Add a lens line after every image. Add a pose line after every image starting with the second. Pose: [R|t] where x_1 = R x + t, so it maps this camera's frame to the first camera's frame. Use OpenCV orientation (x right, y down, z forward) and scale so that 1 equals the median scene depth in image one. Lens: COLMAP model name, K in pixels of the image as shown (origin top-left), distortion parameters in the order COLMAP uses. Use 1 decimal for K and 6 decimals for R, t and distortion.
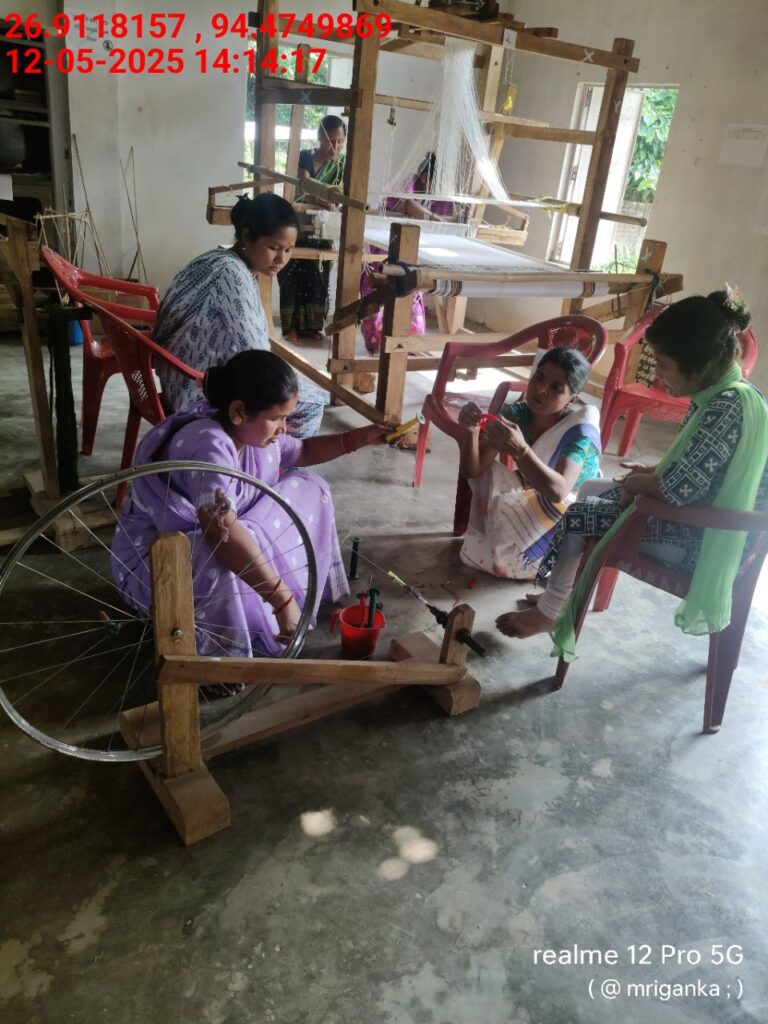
lens RADIAL K [[738.6, 0, 414.5], [0, 738.6, 469.8], [0, 0, 1]] dist [-0.006433, -0.002410]
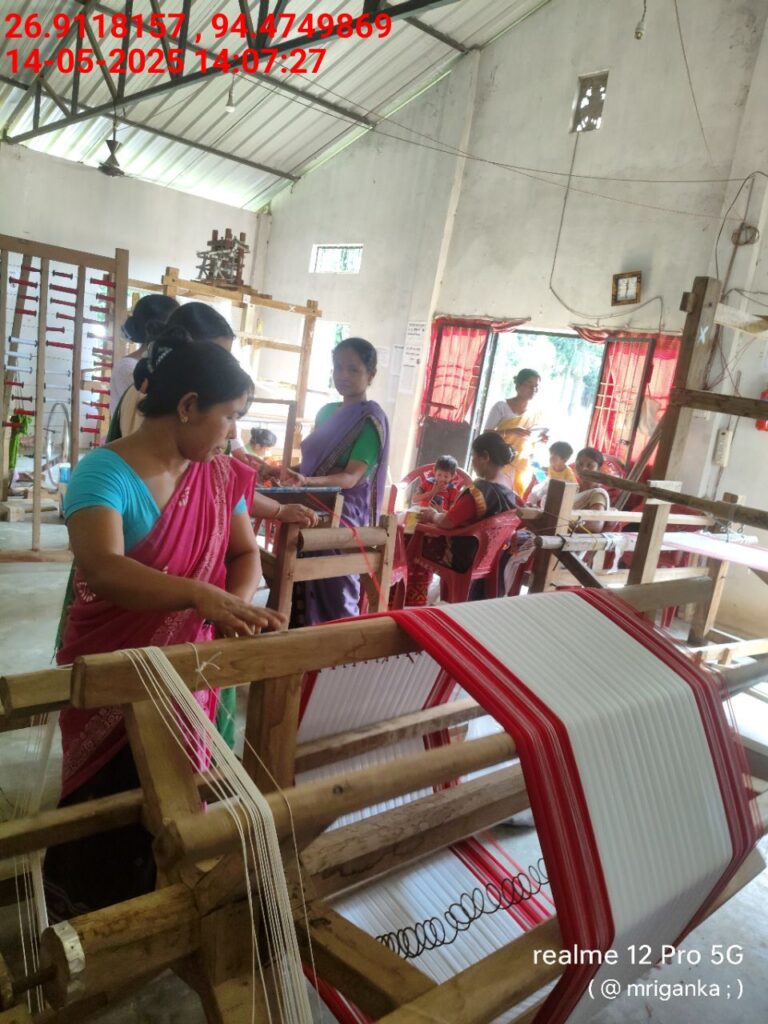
lens RADIAL K [[789.2, 0, 376.4], [0, 789.2, 515.4], [0, 0, 1]] dist [-0.003326, -0.036575]
pose [[0.984335, 0.004626, 0.176245, 0.090376], [0.032983, 0.977175, -0.209859, 0.360210], [-0.173193, 0.212384, 0.961716, -0.806788]]
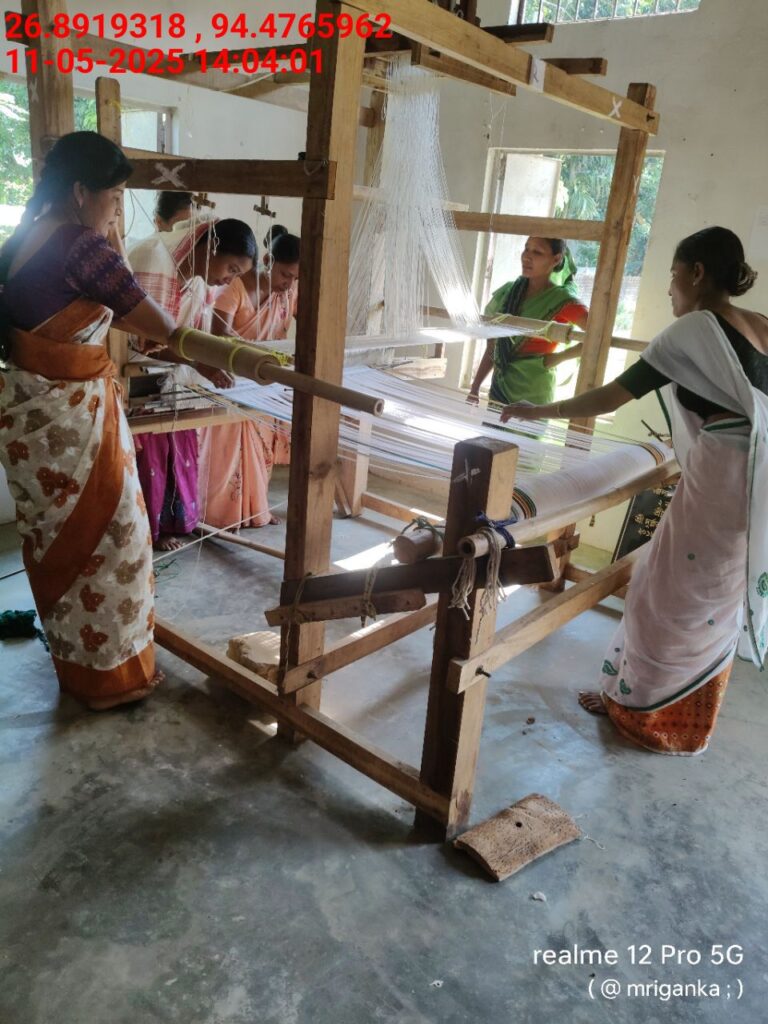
lens RADIAL K [[770.3, 0, 384.0], [0, 770.3, 512.0], [0, 0, 1]] dist [-0.002275, -0.008579]
pose [[0.945410, -0.136724, 0.295815, -0.178732], [0.148452, 0.988766, -0.017442, -0.224421], [-0.290107, 0.060404, 0.955086, 0.424773]]
